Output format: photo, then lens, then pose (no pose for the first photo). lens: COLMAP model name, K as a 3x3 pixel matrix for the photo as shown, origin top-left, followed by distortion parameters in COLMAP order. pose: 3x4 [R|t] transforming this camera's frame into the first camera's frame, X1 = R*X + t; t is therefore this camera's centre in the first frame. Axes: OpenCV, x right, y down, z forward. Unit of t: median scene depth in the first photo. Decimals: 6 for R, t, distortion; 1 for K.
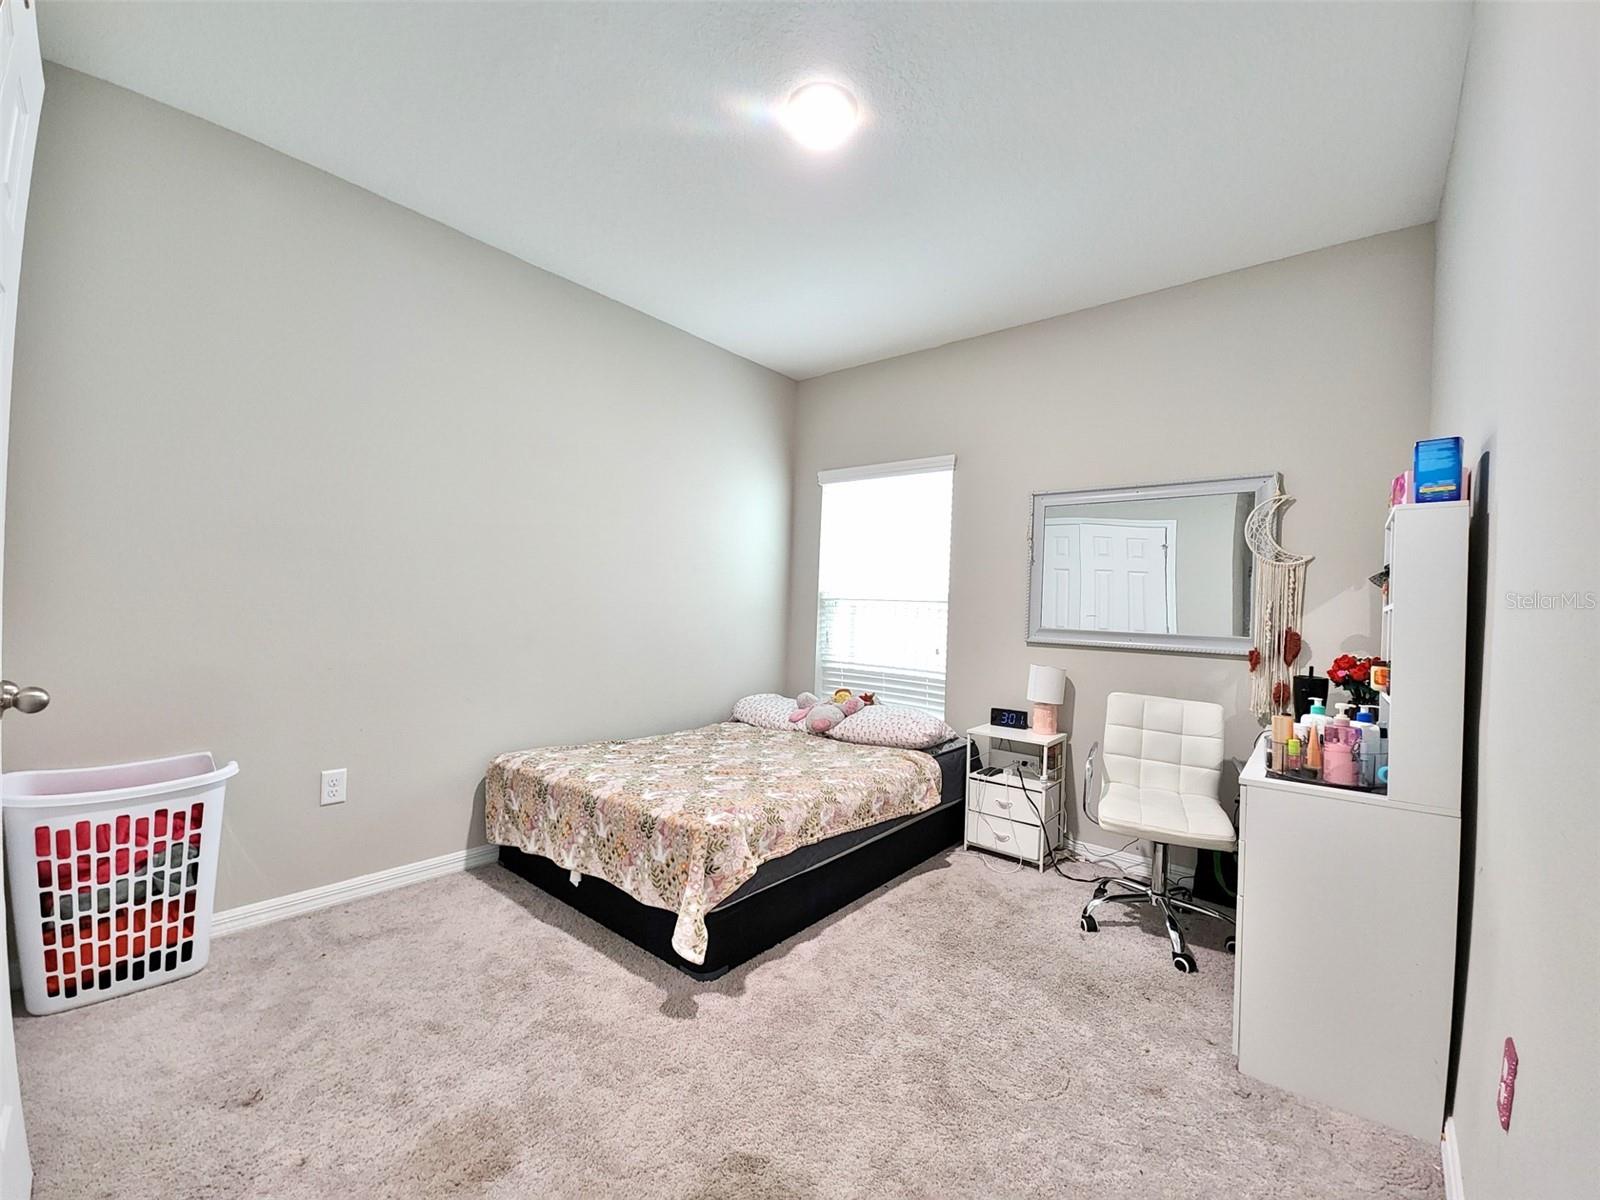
lens RADIAL K [[651.5, 0, 800.2], [0, 651.5, 610.3], [0, 0, 1]] dist [0.008879, -0.006098]
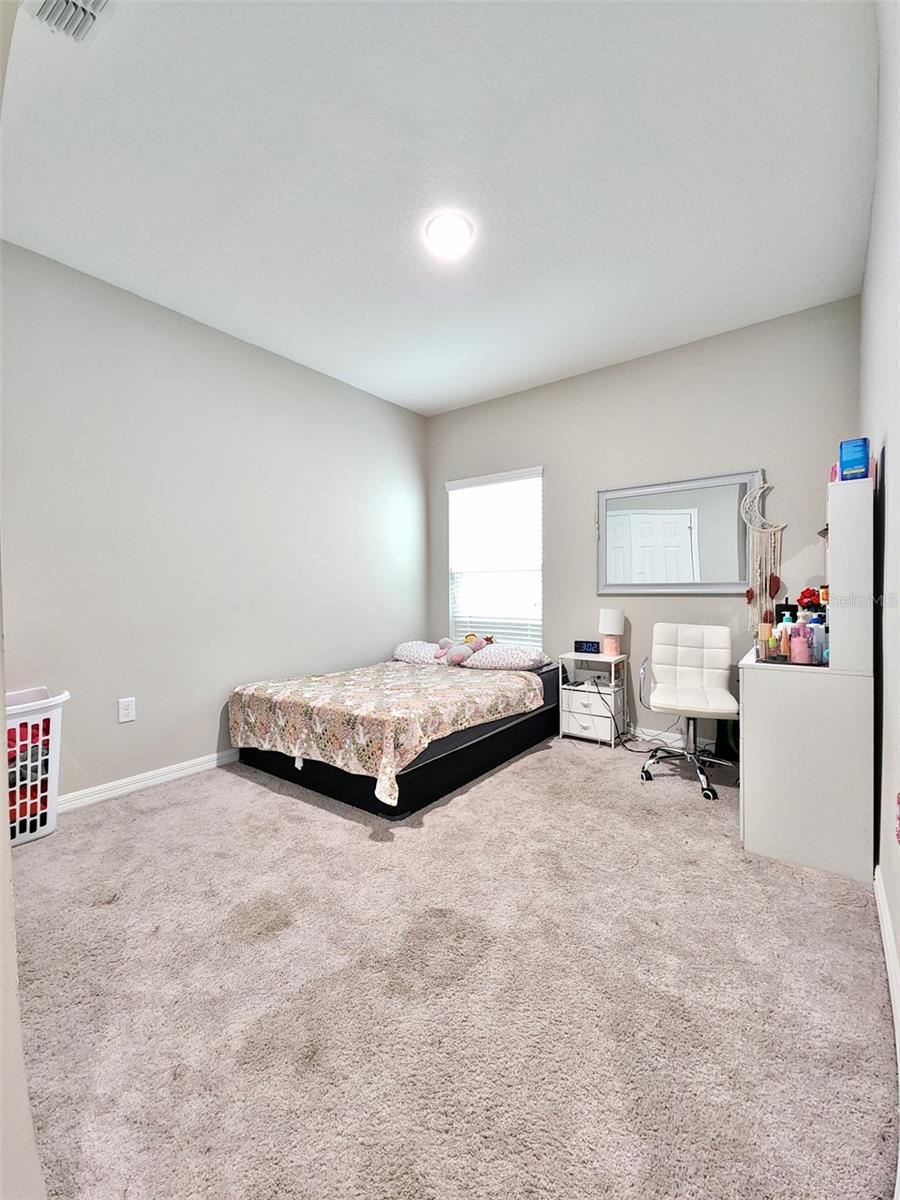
lens RADIAL K [[488.6, 0, 441.1], [0, 488.6, 600.9], [0, 0, 1]] dist [0.008879, -0.006098]
pose [[0.998492, -0.043455, 0.033536, -0.053740], [0.042781, 0.998873, 0.020559, 0.040867], [-0.034391, -0.019093, 0.999226, -0.108350]]
